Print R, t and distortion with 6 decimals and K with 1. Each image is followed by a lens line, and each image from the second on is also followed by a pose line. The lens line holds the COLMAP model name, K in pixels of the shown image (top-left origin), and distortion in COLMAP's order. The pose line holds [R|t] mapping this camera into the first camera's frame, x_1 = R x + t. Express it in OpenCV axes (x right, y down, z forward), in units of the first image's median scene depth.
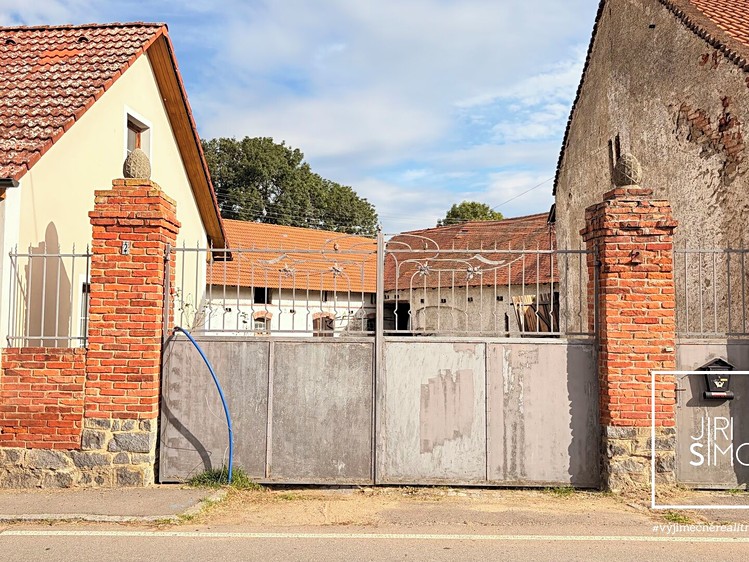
lens RADIAL K [[753.0, 0, 378.1], [0, 753.0, 281.4], [0, 0, 1]] dist [0.130053, -0.343370]
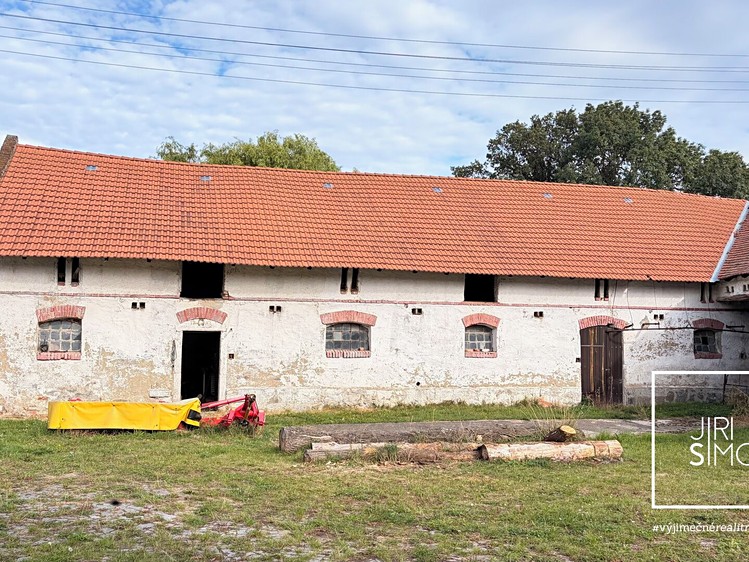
lens RADIAL K [[753.0, 0, 378.1], [0, 753.0, 281.4], [0, 0, 1]] dist [0.130053, -0.343370]
pose [[0.861752, -0.031342, -0.506360, 0.071032], [0.020164, 0.999417, -0.027544, 0.025577], [0.506928, 0.013525, 0.861882, 0.398785]]
